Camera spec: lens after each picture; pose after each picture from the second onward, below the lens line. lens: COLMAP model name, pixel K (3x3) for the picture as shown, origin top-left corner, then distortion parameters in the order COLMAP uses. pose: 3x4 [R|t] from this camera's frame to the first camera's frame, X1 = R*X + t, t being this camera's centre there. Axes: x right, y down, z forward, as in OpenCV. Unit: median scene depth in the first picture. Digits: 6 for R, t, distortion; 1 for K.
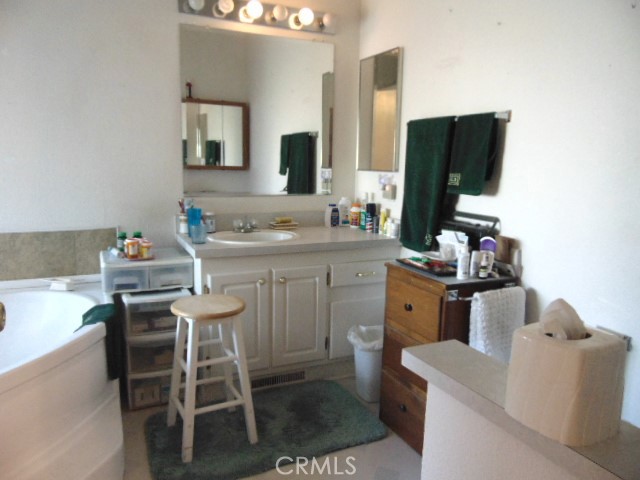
lens RADIAL K [[478.0, 0, 316.4], [0, 478.0, 238.7], [0, 0, 1]] dist [-0.021541, 0.048393]
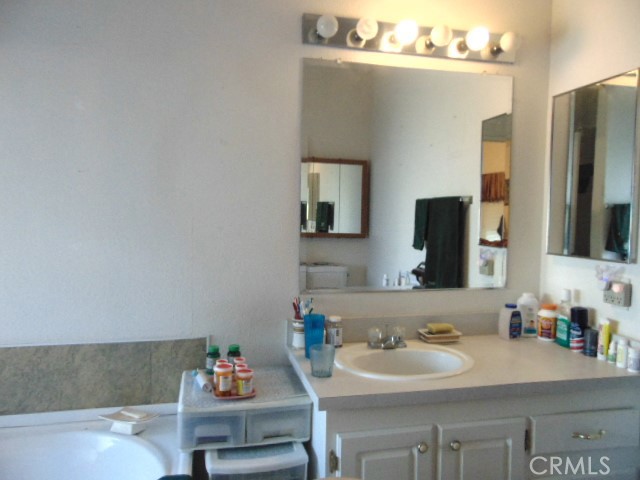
lens RADIAL K [[478.0, 0, 321.9], [0, 478.0, 239.8], [0, 0, 1]] dist [-0.021541, 0.048393]
pose [[0.980186, 0.005094, -0.198015, -0.107773], [-0.027053, 0.993745, -0.108348, -0.093292], [0.196224, 0.111558, 0.974192, 0.315033]]
